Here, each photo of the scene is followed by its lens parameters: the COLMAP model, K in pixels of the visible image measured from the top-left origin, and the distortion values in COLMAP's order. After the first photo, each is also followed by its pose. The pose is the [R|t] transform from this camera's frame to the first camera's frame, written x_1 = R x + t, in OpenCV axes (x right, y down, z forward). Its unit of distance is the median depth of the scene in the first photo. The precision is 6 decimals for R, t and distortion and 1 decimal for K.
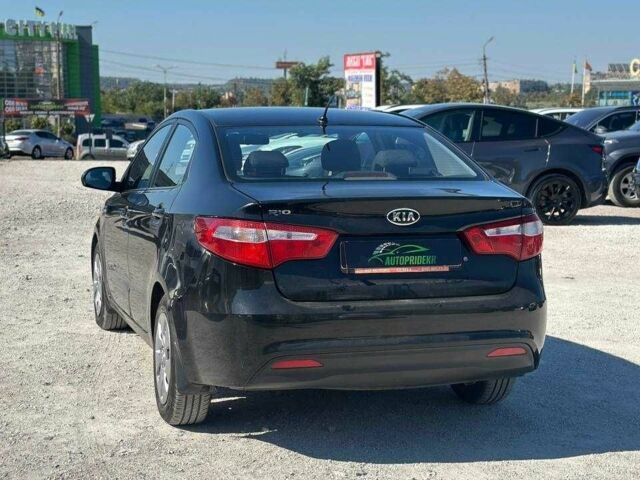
lens RADIAL K [[1148.9, 0, 320.0], [0, 1148.9, 240.0], [0, 0, 1]] dist [0.097217, 0.206618]
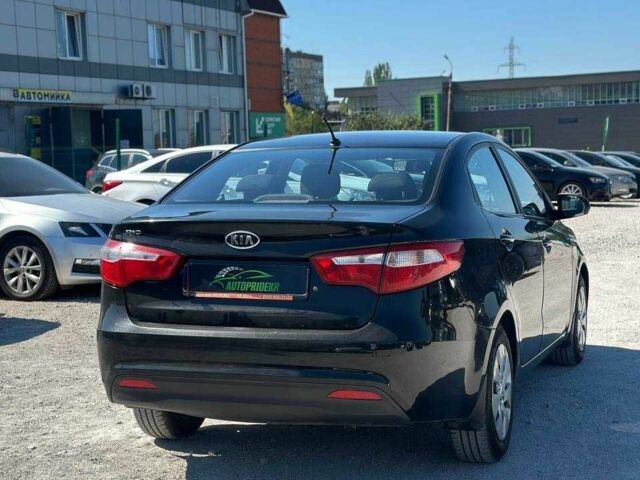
lens RADIAL K [[1148.9, 0, 320.0], [0, 1148.9, 240.0], [0, 0, 1]] dist [0.097217, 0.206618]
pose [[0.800148, 0.020877, -0.599439, 0.691340], [-0.043493, 0.998783, -0.023270, -0.000908], [0.598224, 0.044691, 0.800082, 0.275333]]
